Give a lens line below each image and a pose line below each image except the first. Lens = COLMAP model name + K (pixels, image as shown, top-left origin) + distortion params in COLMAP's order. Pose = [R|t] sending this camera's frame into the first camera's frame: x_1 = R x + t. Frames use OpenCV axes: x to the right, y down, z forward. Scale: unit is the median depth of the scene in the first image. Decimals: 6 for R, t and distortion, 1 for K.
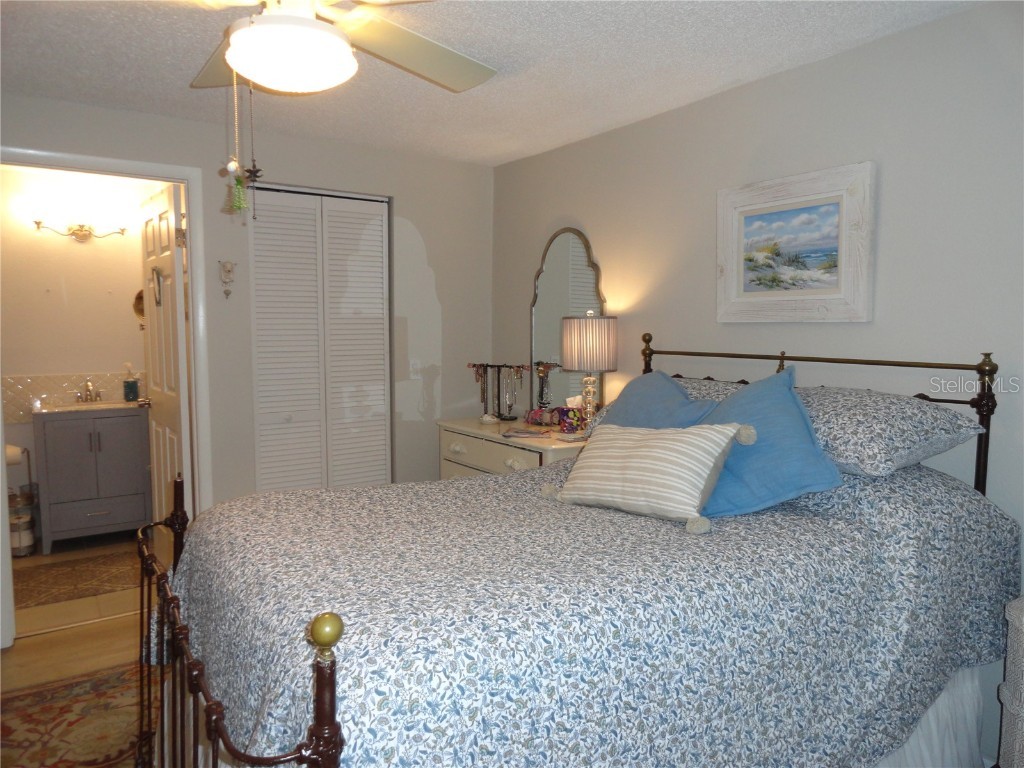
lens RADIAL K [[705.1, 0, 511.2], [0, 705.1, 384.4], [0, 0, 1]] dist [-0.004308, 0.002884]
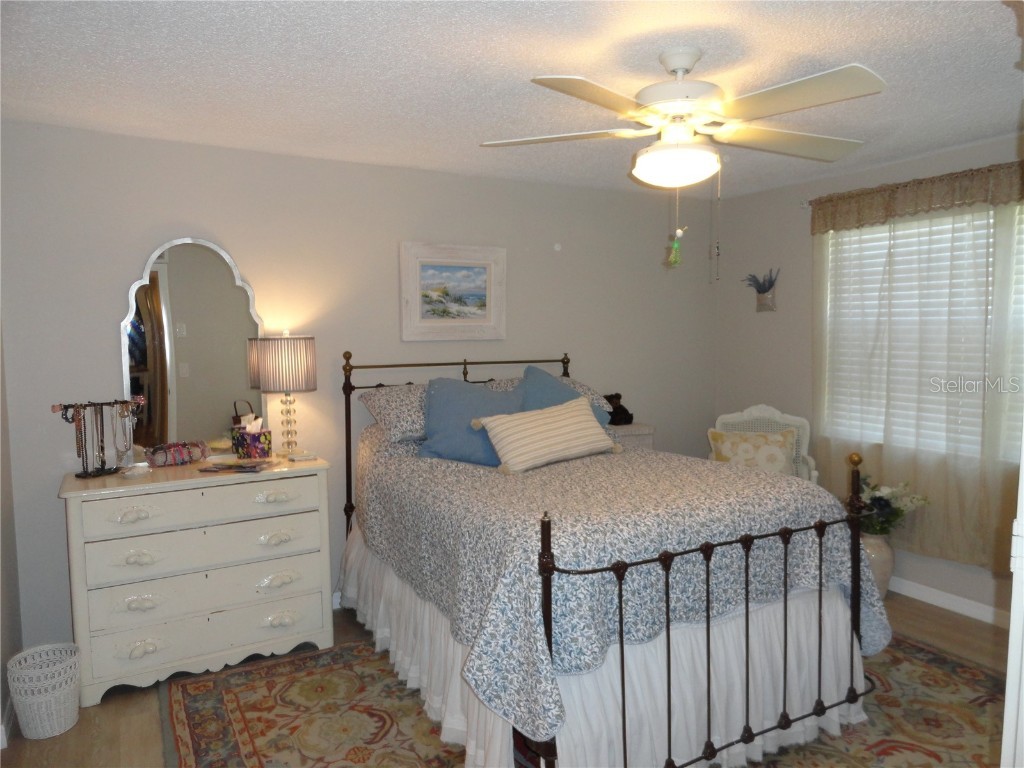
lens RADIAL K [[705.1, 0, 511.1], [0, 705.1, 381.4], [0, 0, 1]] dist [-0.004308, 0.002884]
pose [[0.082402, -0.075975, 0.993699, -1.105486], [0.091606, 0.993446, 0.068360, -0.092428], [-0.992380, 0.085395, 0.088822, 0.754841]]
